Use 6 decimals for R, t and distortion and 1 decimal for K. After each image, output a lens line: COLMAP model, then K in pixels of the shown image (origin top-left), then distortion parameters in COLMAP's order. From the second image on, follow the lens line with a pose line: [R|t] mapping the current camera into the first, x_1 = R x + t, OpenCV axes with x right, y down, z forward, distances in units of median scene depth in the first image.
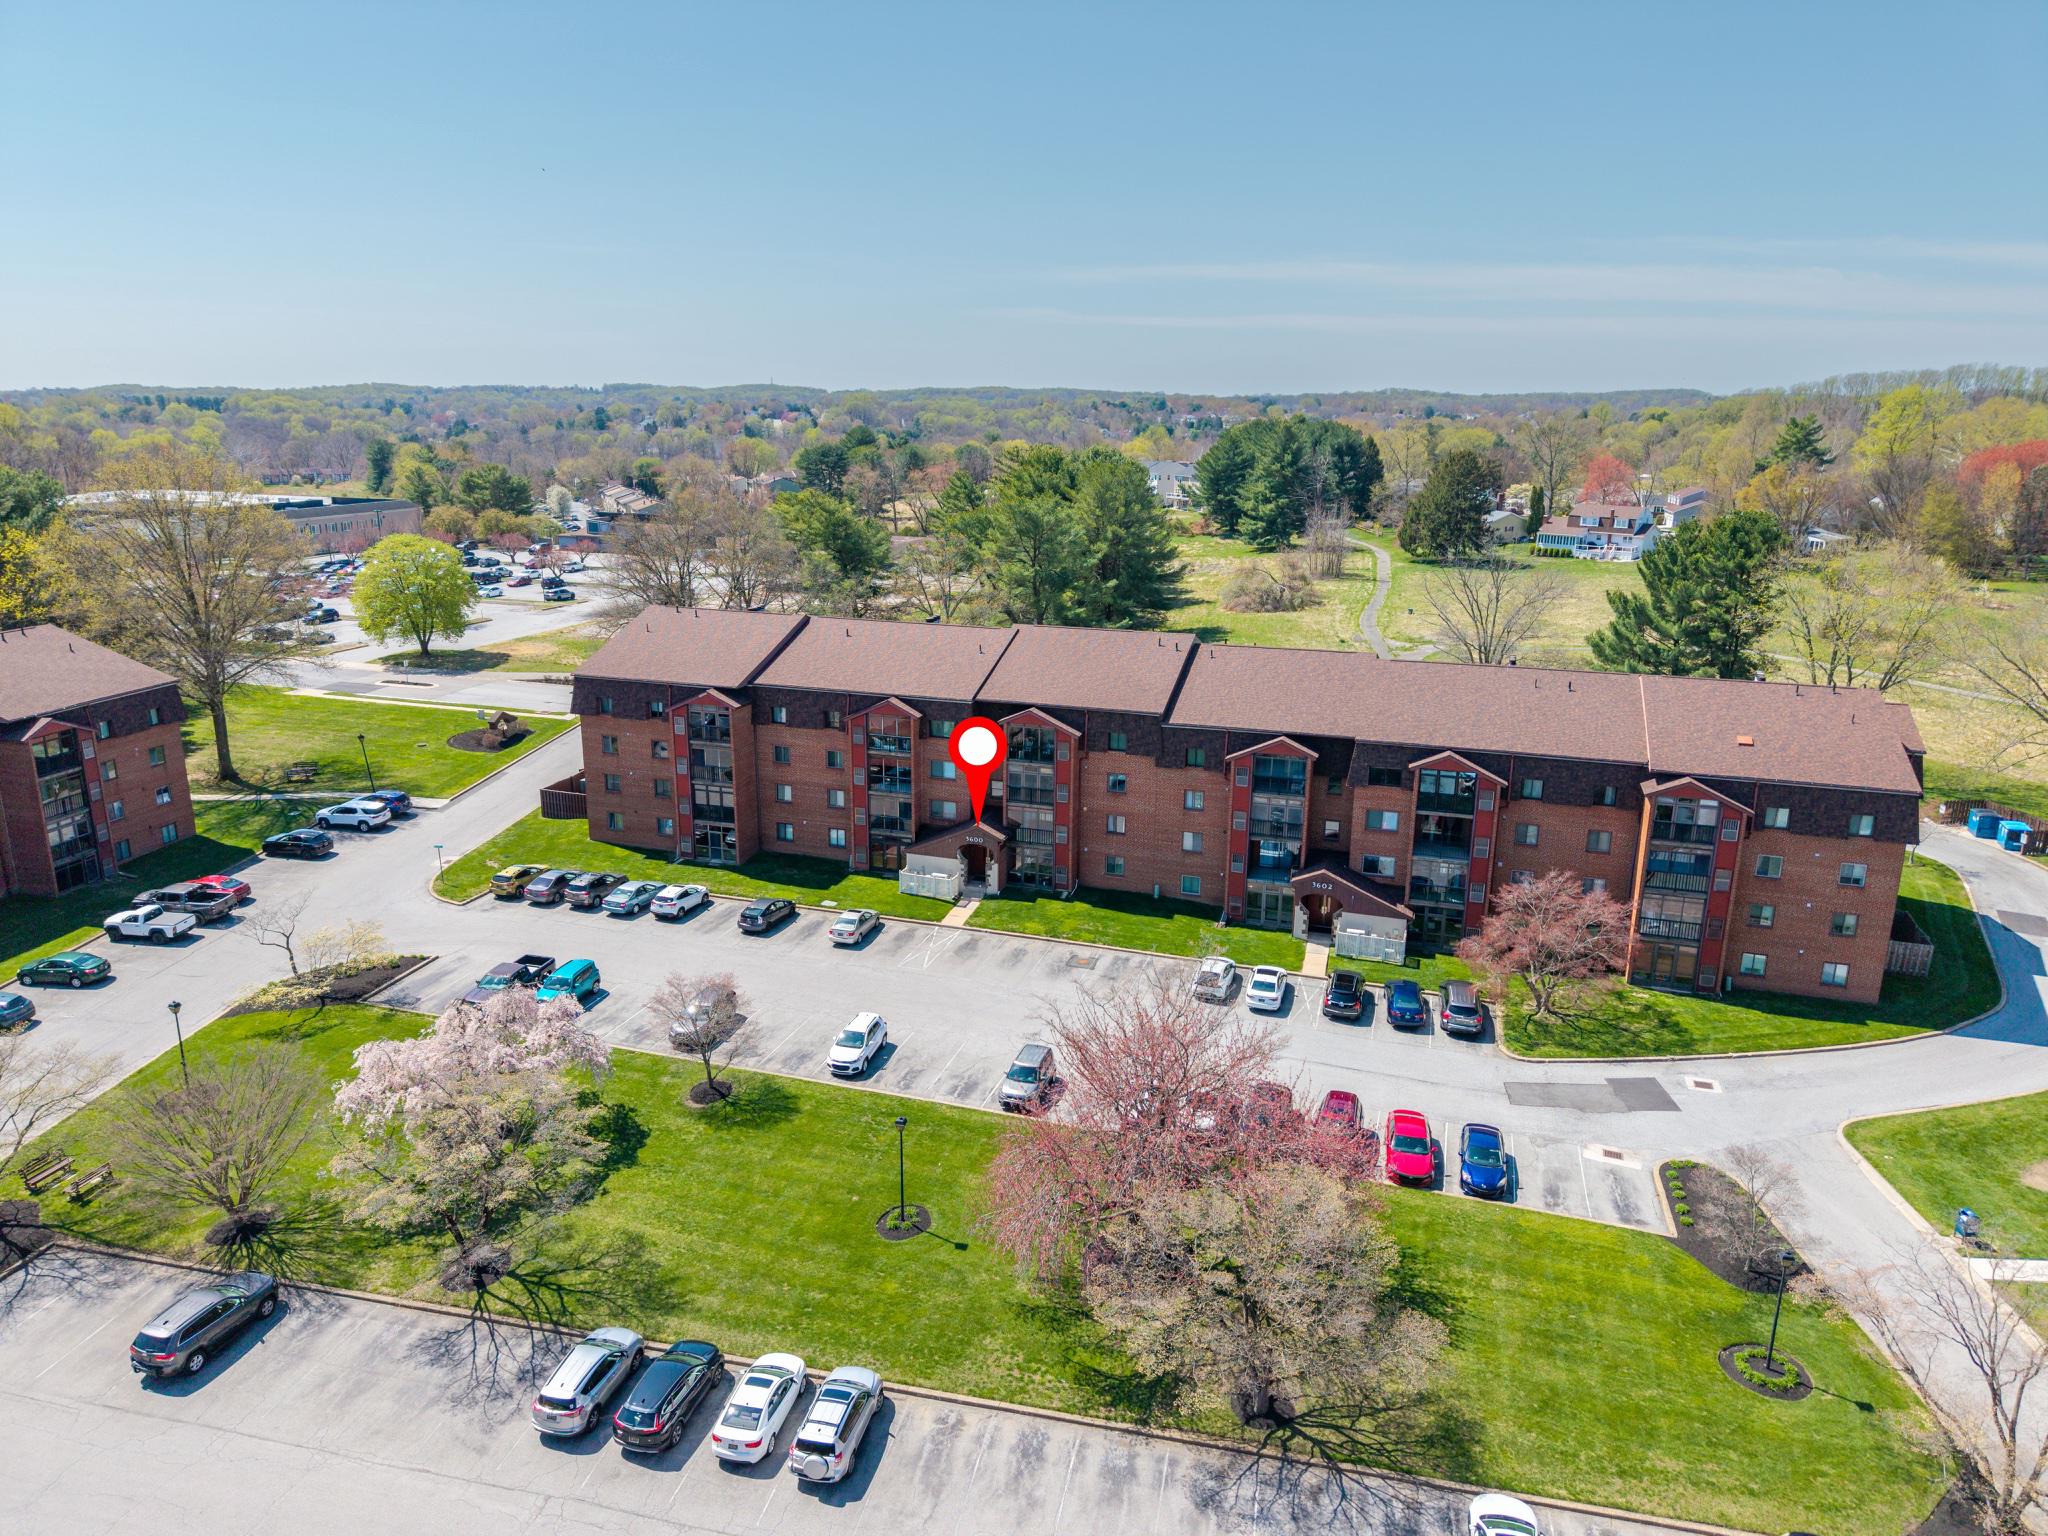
lens RADIAL K [[1389.4, 0, 1024.0], [0, 1389.4, 768.0], [0, 0, 1]] dist [-0.000087, -0.000112]
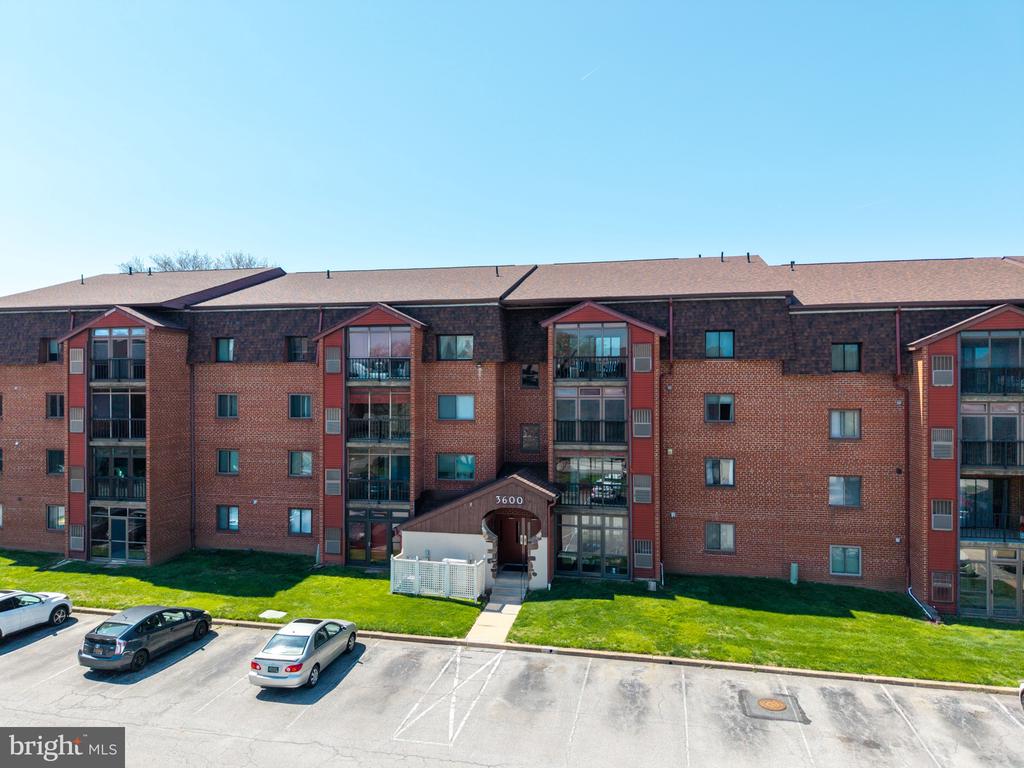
lens RADIAL K [[717.3, 0, 508.0], [0, 717.3, 360.2], [0, 0, 1]] dist [0.002682, -0.003172]
pose [[0.996079, -0.009243, 0.087989, -0.065125], [0.033317, 0.960504, -0.276264, 0.080788], [-0.081960, 0.278112, 0.957046, 0.664175]]
